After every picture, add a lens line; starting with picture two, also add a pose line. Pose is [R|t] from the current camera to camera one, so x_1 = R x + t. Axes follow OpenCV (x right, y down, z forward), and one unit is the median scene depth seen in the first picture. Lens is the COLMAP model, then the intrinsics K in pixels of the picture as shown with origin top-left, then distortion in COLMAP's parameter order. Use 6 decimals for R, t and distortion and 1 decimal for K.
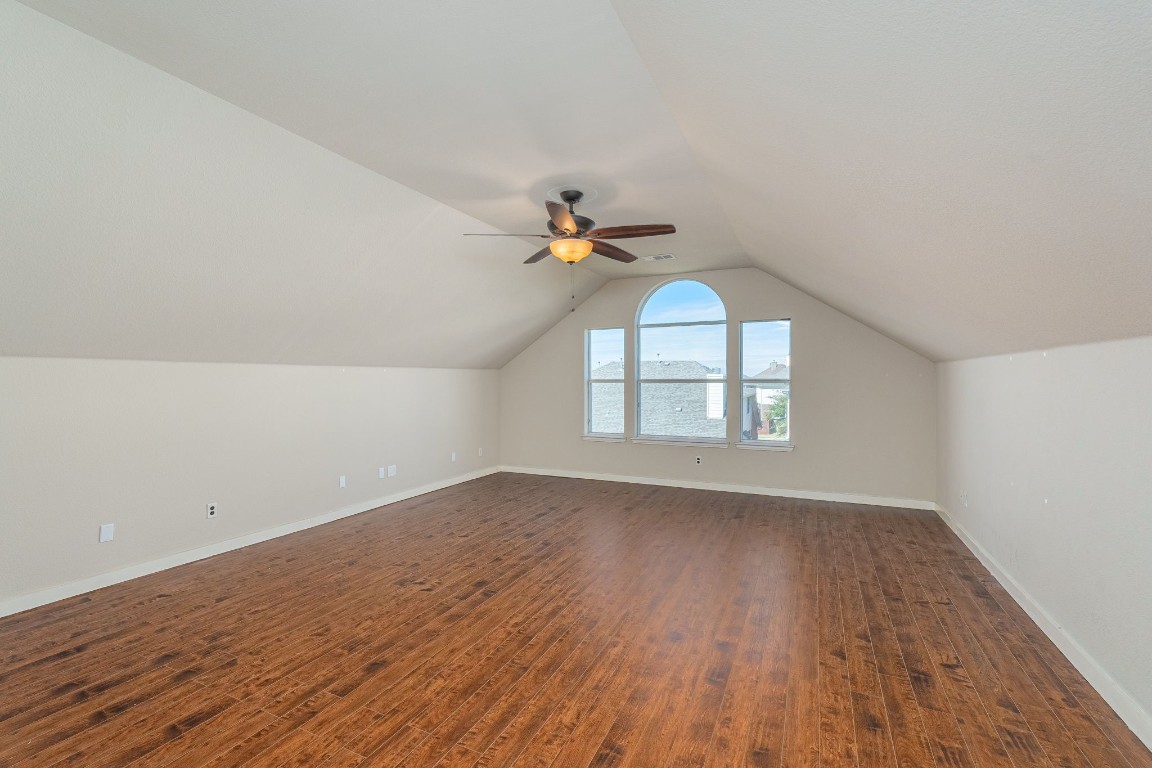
lens RADIAL K [[525.3, 0, 573.5], [0, 525.3, 387.4], [0, 0, 1]] dist [-0.004099, 0.000226]
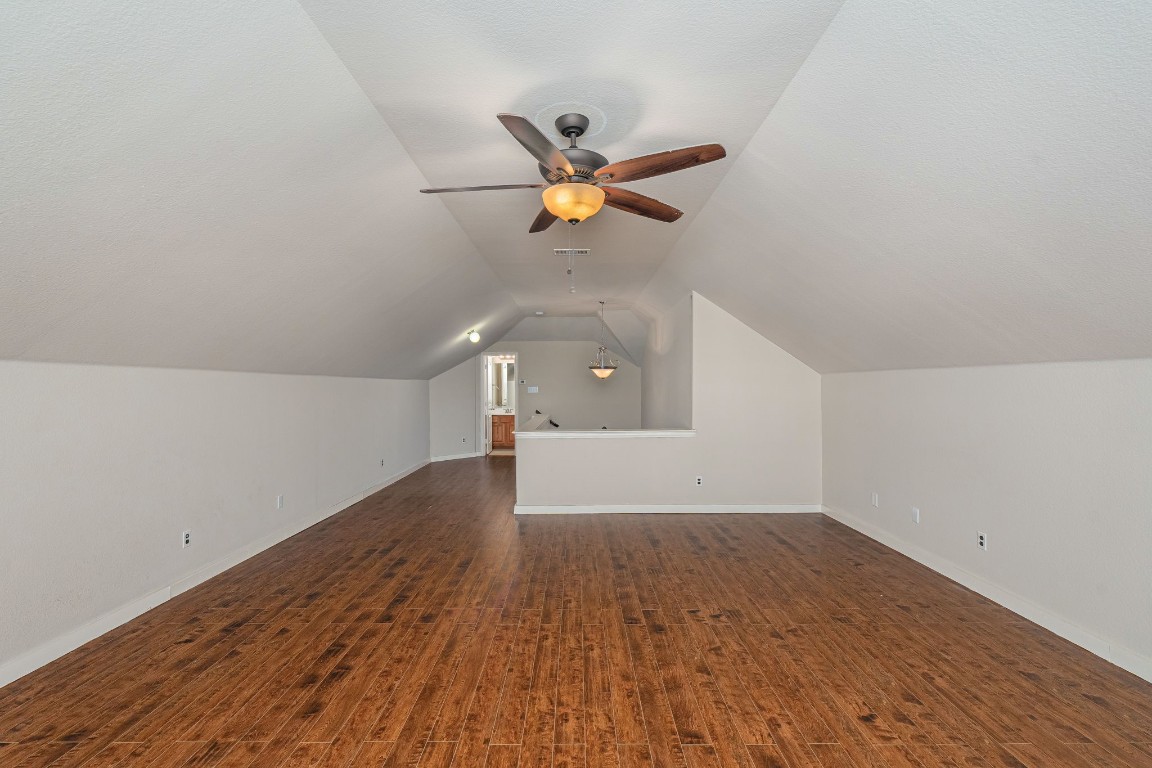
lens RADIAL K [[525.3, 0, 576.5], [0, 525.3, 379.1], [0, 0, 1]] dist [-0.004099, 0.000226]
pose [[-0.908319, 0.002275, -0.418272, 0.330672], [0.001934, 0.999997, 0.001238, -0.036658], [0.418274, 0.000316, -0.908321, 1.902720]]
